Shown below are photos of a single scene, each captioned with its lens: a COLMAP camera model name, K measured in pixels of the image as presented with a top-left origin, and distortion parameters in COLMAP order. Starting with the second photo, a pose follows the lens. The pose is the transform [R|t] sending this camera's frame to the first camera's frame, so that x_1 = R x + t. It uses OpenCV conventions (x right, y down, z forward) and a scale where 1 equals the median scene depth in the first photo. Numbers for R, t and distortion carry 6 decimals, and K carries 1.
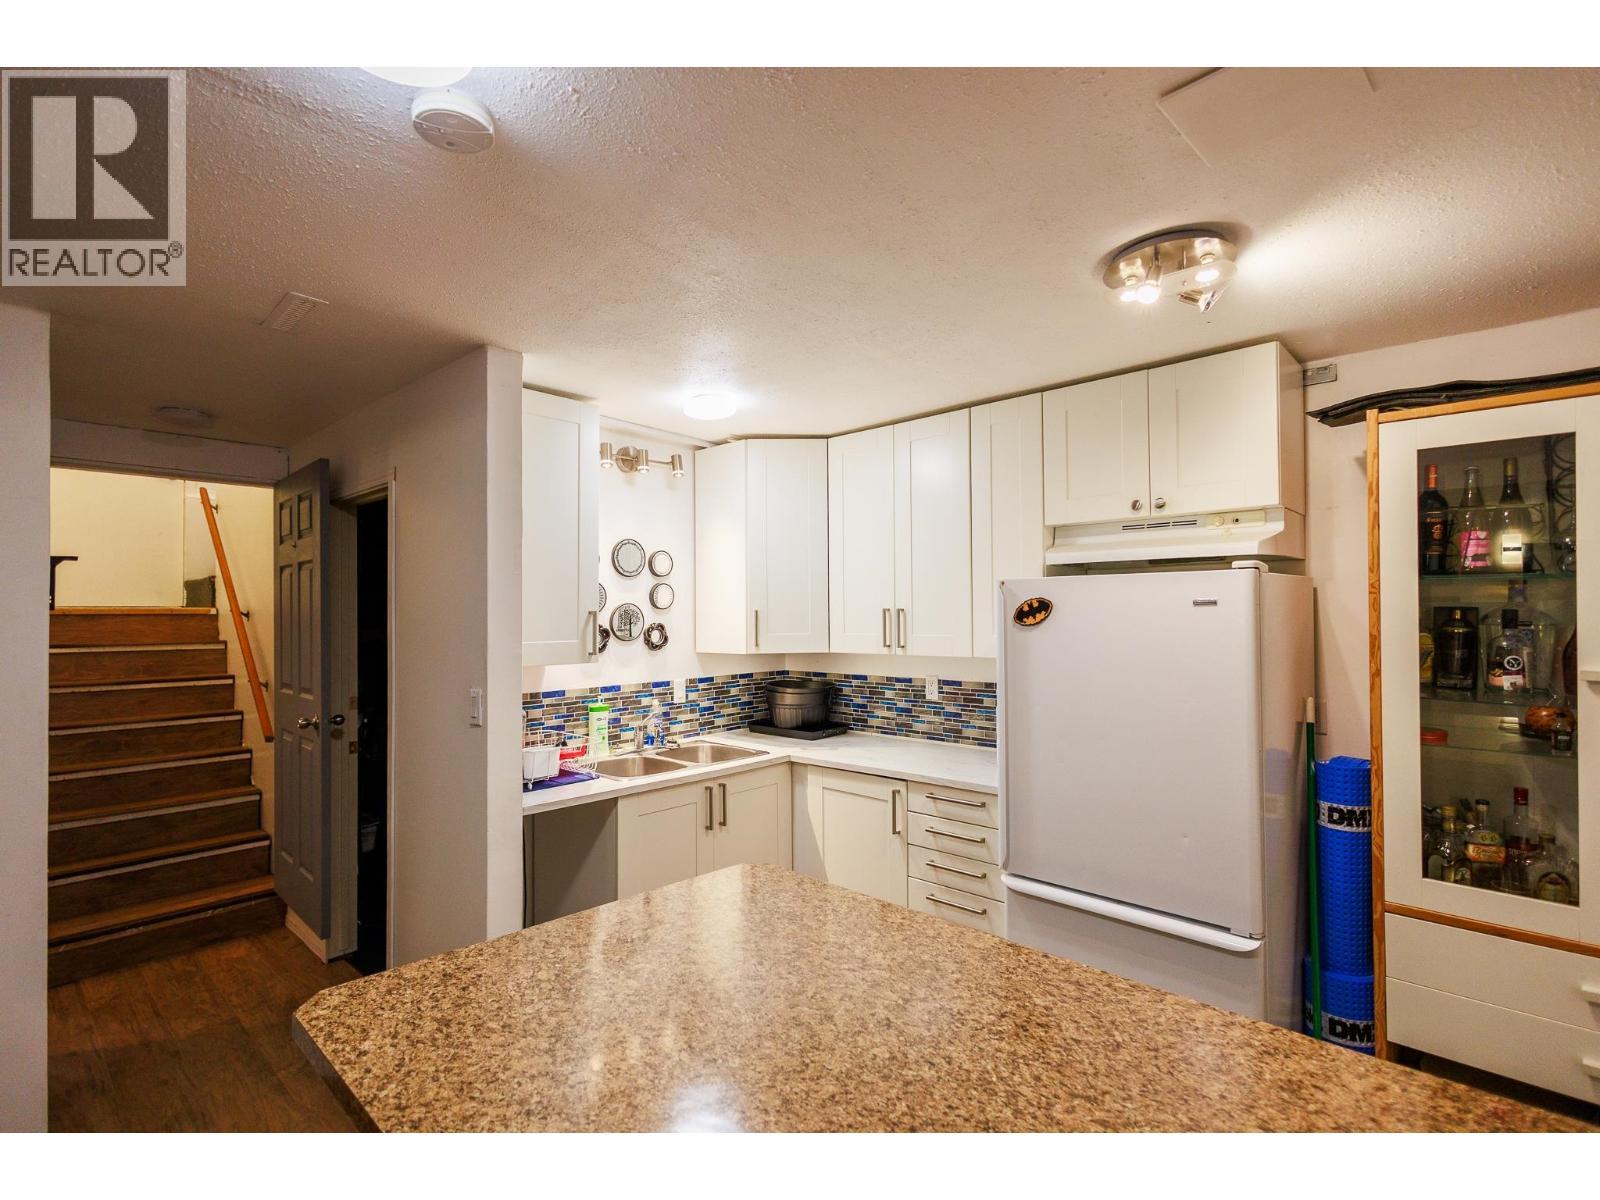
lens RADIAL K [[740.5, 0, 800.0], [0, 740.5, 600.0], [0, 0, 1]] dist [0.001317, 0.001270]
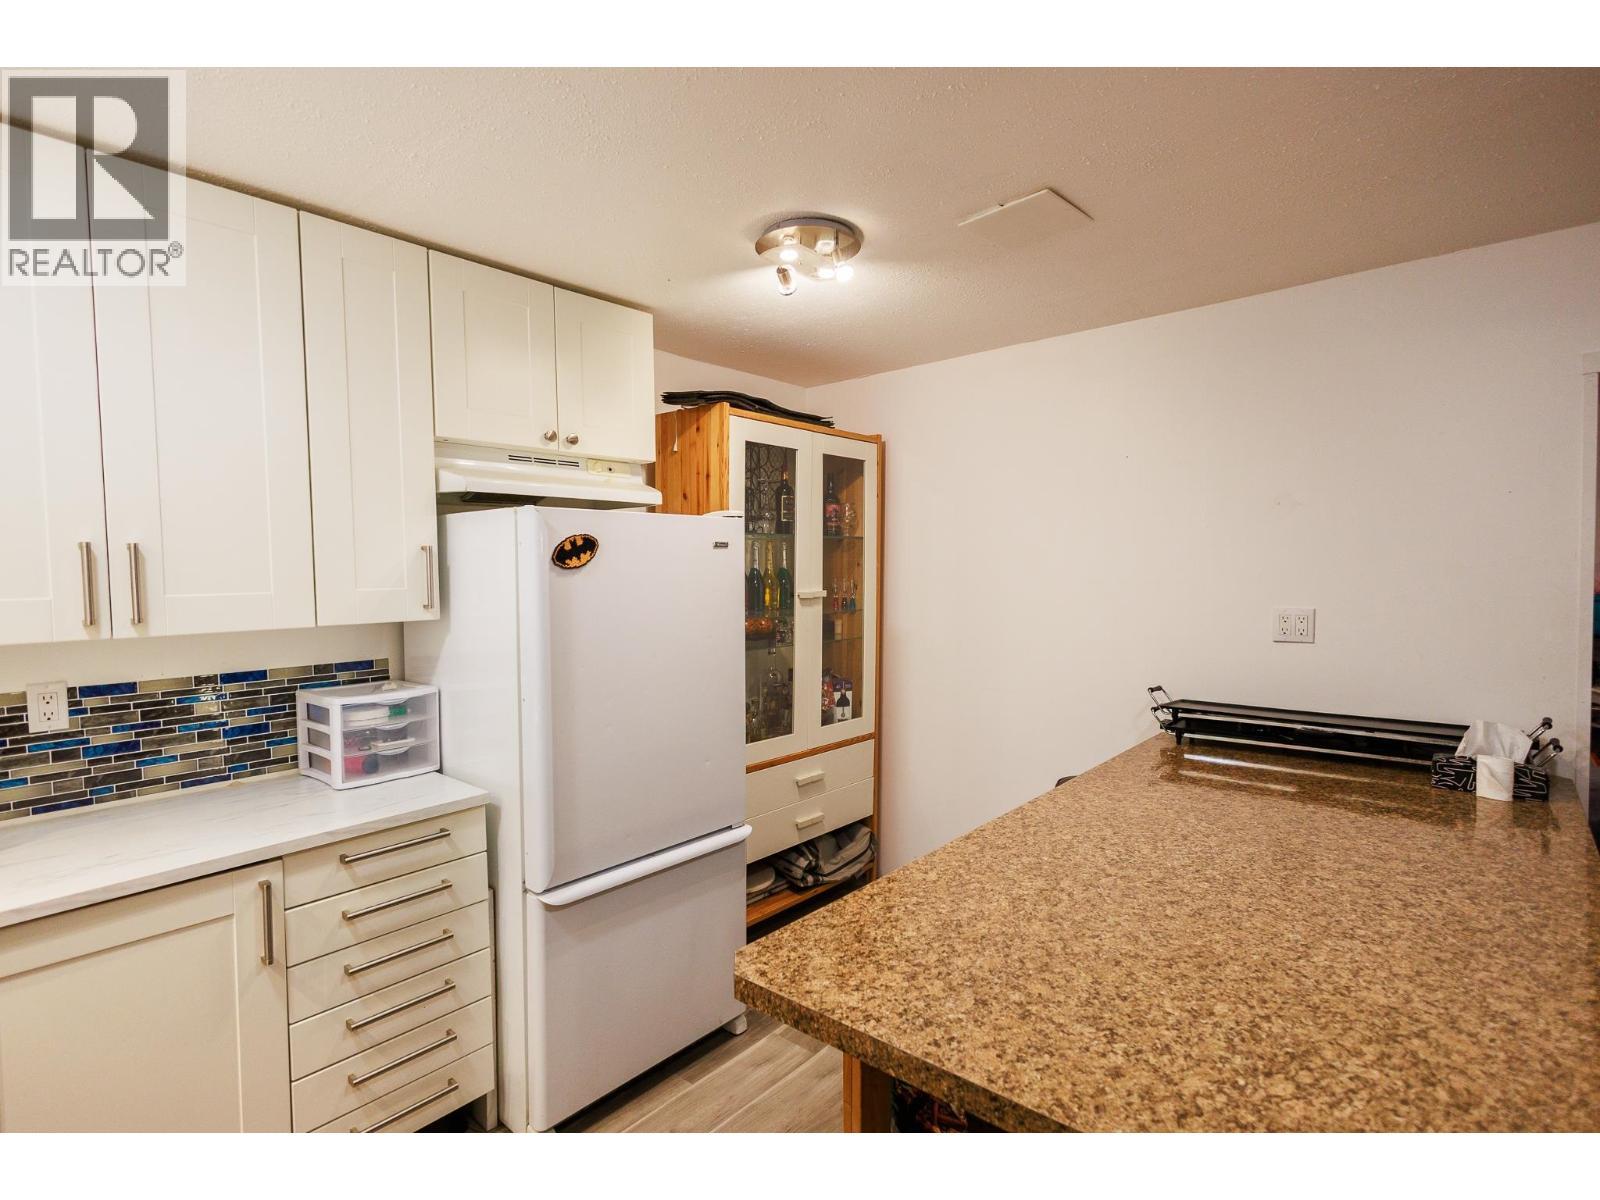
lens RADIAL K [[780.2, 0, 800.0], [0, 780.2, 600.0], [0, 0, 1]] dist [0.015794, -0.006949]
pose [[-0.020516, -0.035130, 0.999172, -0.541497], [-0.008379, 0.999353, 0.034964, 0.037110], [-0.999754, -0.007655, -0.020797, 0.777240]]
